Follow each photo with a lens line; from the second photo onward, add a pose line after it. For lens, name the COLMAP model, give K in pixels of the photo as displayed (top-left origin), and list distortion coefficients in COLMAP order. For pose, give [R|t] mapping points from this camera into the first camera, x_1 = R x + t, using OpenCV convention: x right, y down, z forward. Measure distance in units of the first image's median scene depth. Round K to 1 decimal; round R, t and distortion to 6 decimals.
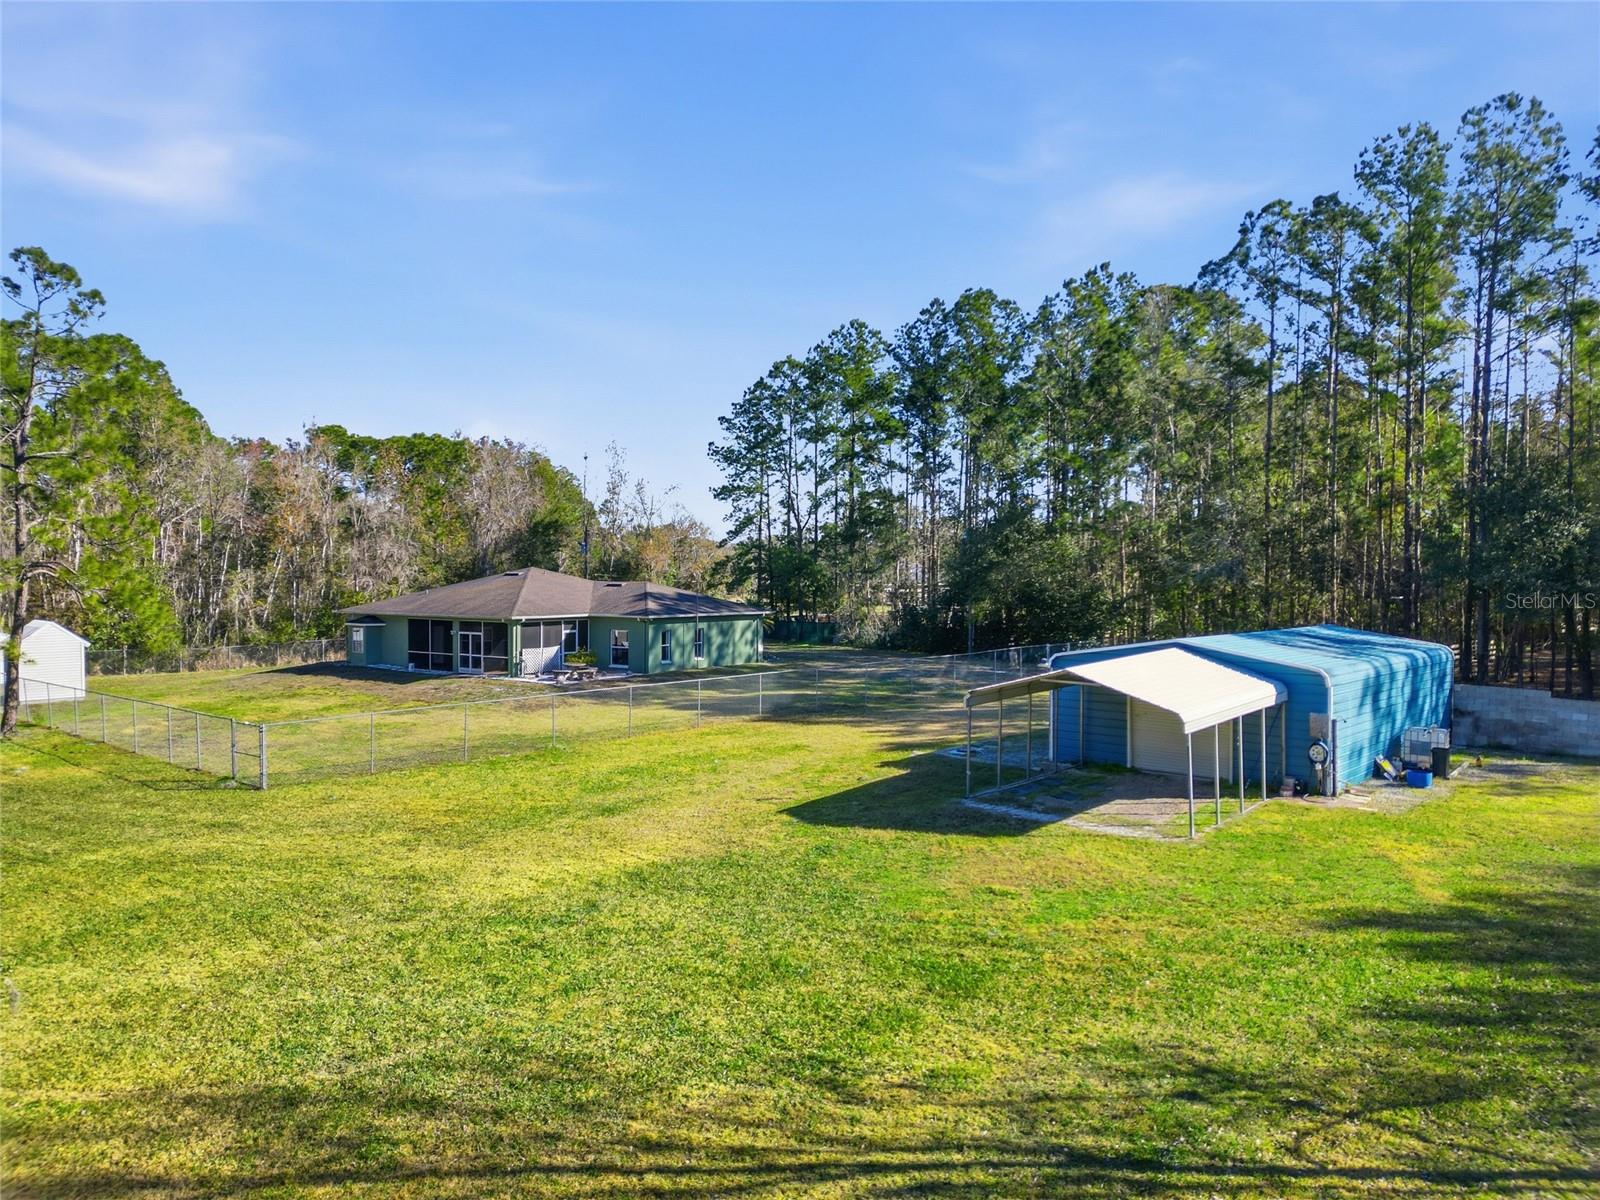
lens RADIAL K [[1113.1, 0, 801.5], [0, 1113.1, 605.2], [0, 0, 1]] dist [-0.007607, 0.000070]
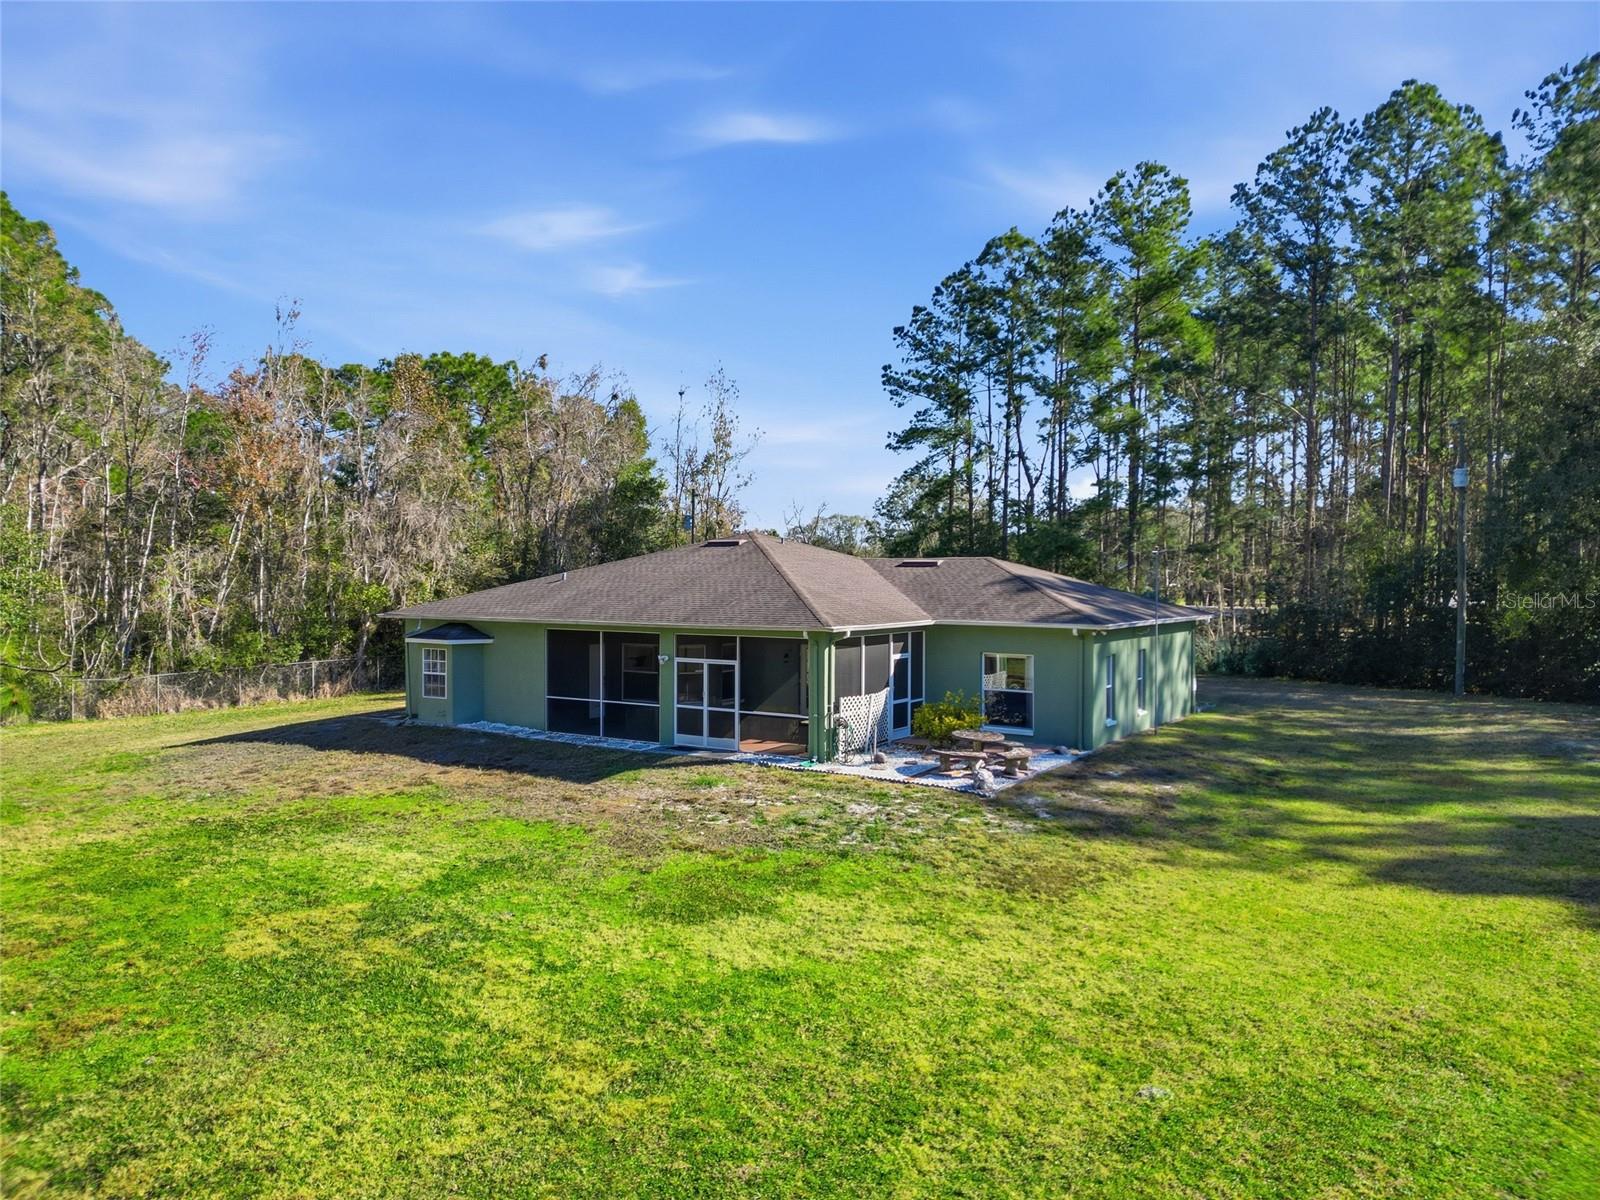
lens RADIAL K [[1242.2, 0, 799.0], [0, 1242.2, 596.5], [0, 0, 1]] dist [0.011067, -0.008482]
pose [[0.999926, 0.002688, 0.011833, -0.179778], [-0.002536, 0.999915, -0.012819, 0.003472], [-0.011866, 0.012788, 0.999848, 0.329965]]
